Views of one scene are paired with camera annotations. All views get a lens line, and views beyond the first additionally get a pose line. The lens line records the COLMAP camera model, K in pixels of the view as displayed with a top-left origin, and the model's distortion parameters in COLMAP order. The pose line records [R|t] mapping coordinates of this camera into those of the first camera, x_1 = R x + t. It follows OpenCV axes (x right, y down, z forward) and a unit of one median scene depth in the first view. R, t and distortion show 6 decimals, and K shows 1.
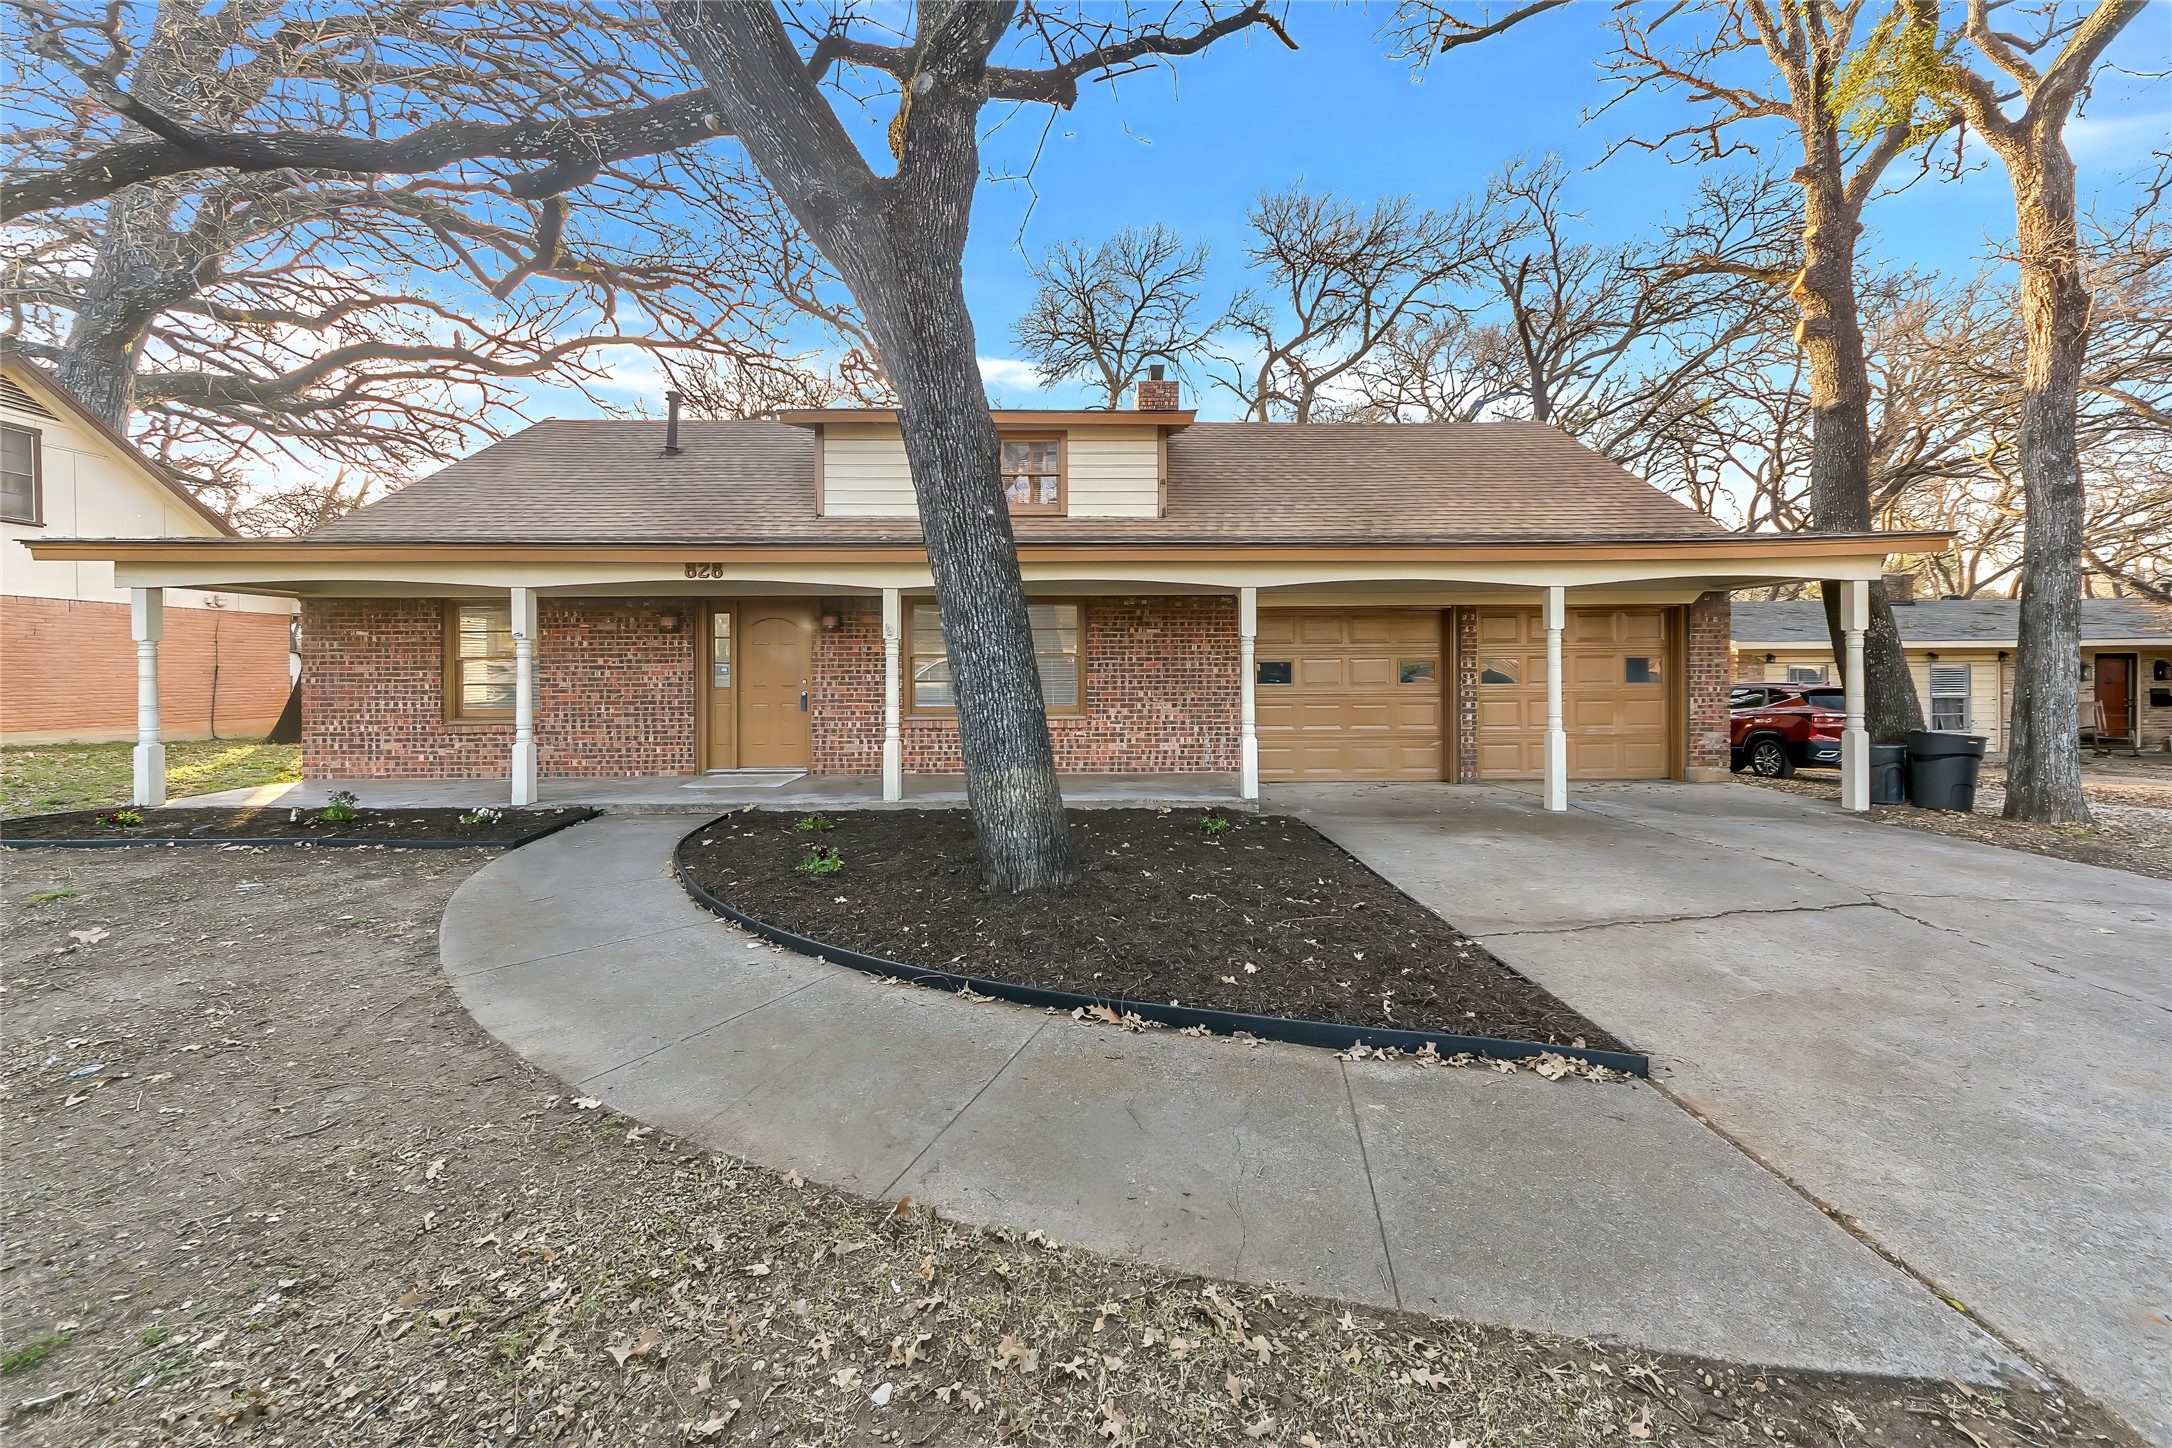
lens RADIAL K [[798.6, 0, 1077.1], [0, 798.6, 723.2], [0, 0, 1]] dist [0.002037, 0.001027]
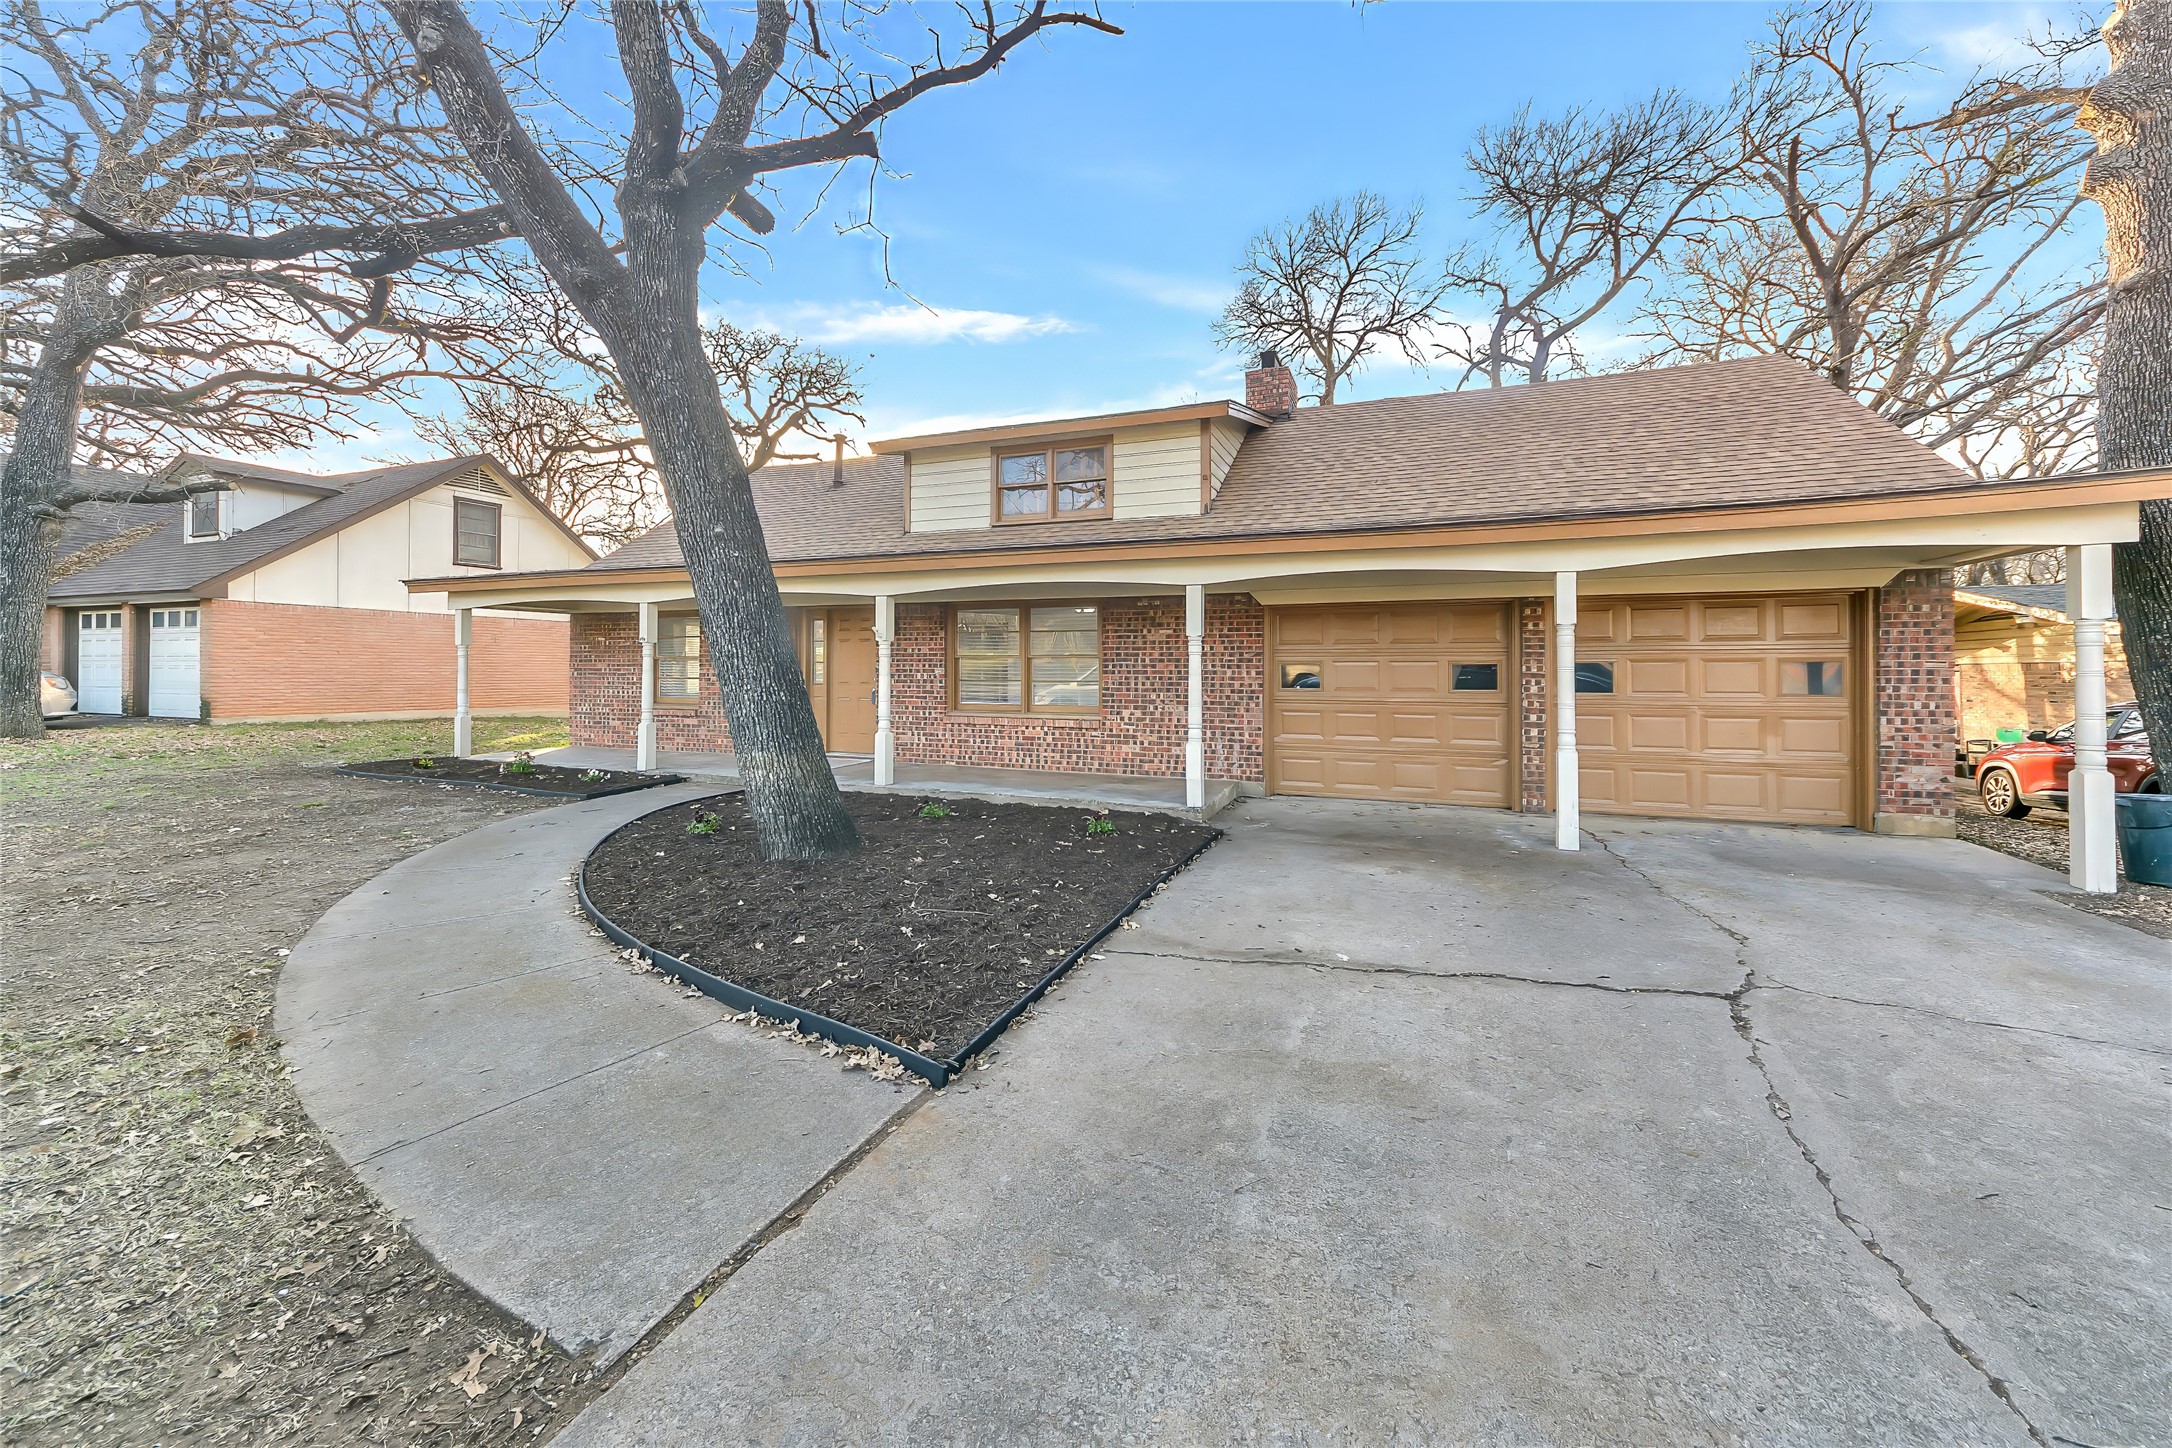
lens RADIAL K [[798.6, 0, 1065.3], [0, 798.6, 726.2], [0, 0, 1]] dist [0.002037, 0.001027]
pose [[0.924304, 0.035226, -0.380029, 0.362135], [-0.035610, 0.999348, 0.006020, -0.001586], [0.379993, 0.007968, 0.924955, 0.049039]]
